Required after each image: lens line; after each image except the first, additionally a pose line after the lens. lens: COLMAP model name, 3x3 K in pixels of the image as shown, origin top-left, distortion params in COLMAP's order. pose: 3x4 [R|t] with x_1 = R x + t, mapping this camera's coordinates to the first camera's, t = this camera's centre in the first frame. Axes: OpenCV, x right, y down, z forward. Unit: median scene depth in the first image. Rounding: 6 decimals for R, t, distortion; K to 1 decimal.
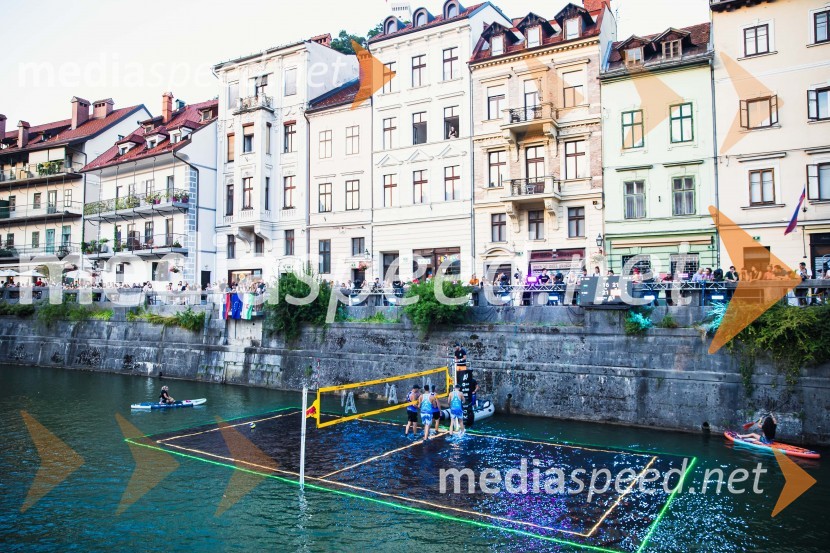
lens RADIAL K [[610.4, 0, 396.3], [0, 610.4, 278.1], [0, 0, 1]] dist [-0.103682, 0.080803]
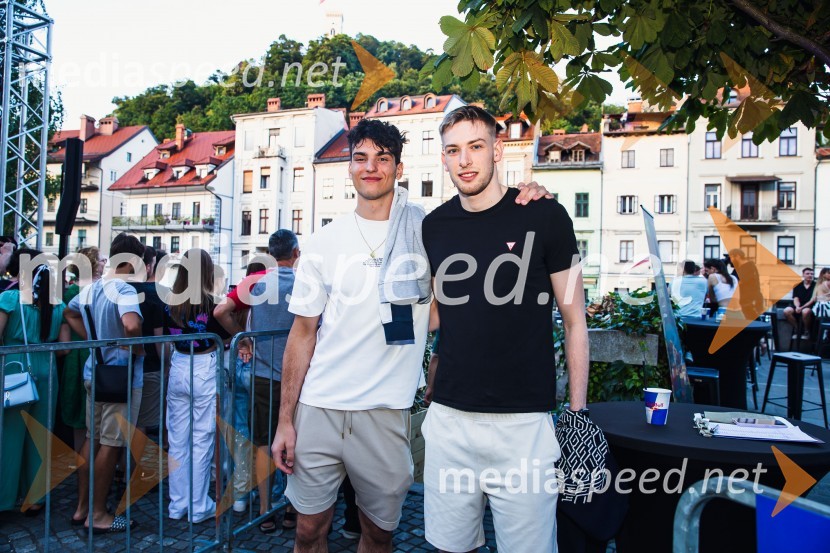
lens RADIAL K [[580.7, 0, 411.1], [0, 580.7, 278.1], [0, 0, 1]] dist [-0.107708, 0.088508]
pose [[0.981808, 0.030702, 0.187379, -0.200531], [-0.037918, 0.998666, 0.035048, -0.089852], [-0.186053, -0.041516, 0.981662, -0.340698]]
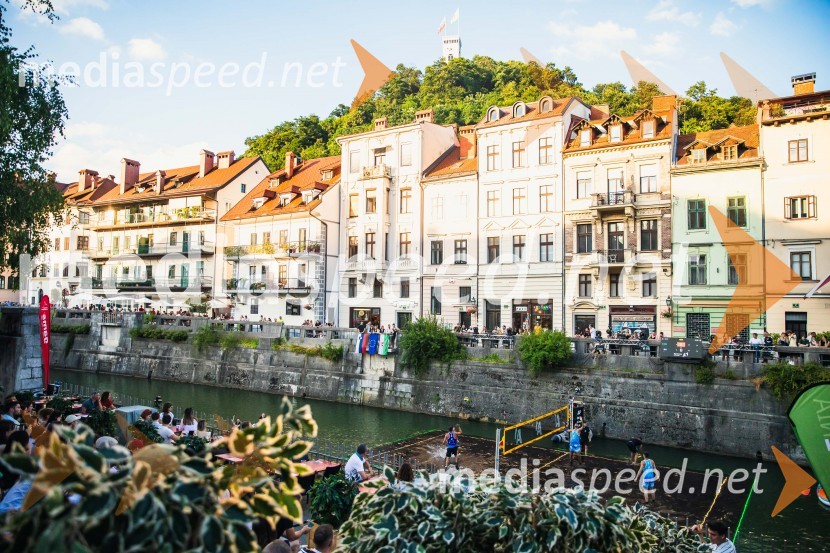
lens RADIAL K [[580.7, 0, 409.0], [0, 580.7, 277.2], [0, 0, 1]] dist [-0.107708, 0.088508]
pose [[0.999195, 0.013628, -0.037744, -0.150578], [-0.013918, 0.999876, -0.007431, -0.085459], [0.037638, 0.007950, 0.999260, -0.203173]]
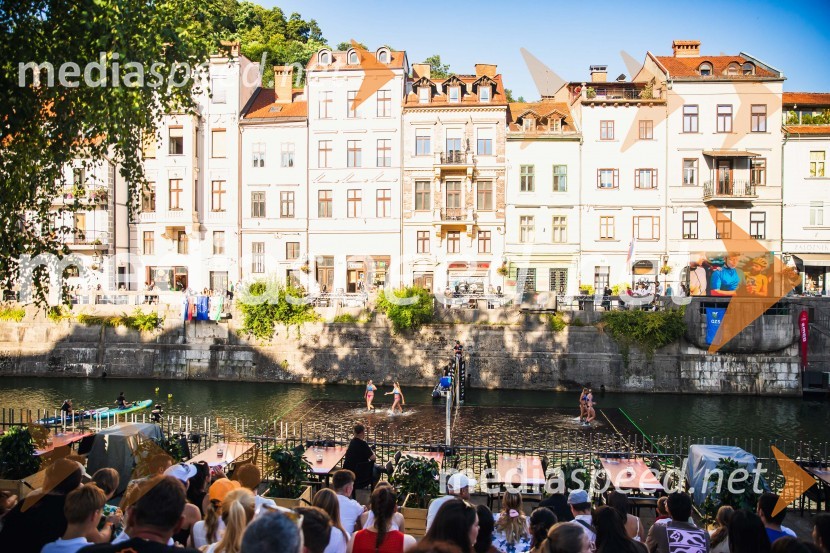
lens RADIAL K [[580.7, 0, 415.5], [0, 580.7, 275.2], [0, 0, 1]] dist [-0.107708, 0.088508]
pose [[0.890303, -0.003196, 0.455357, -0.399495], [-0.024378, 0.998207, 0.054669, -0.079308], [-0.454715, -0.059772, 0.888629, -0.081265]]
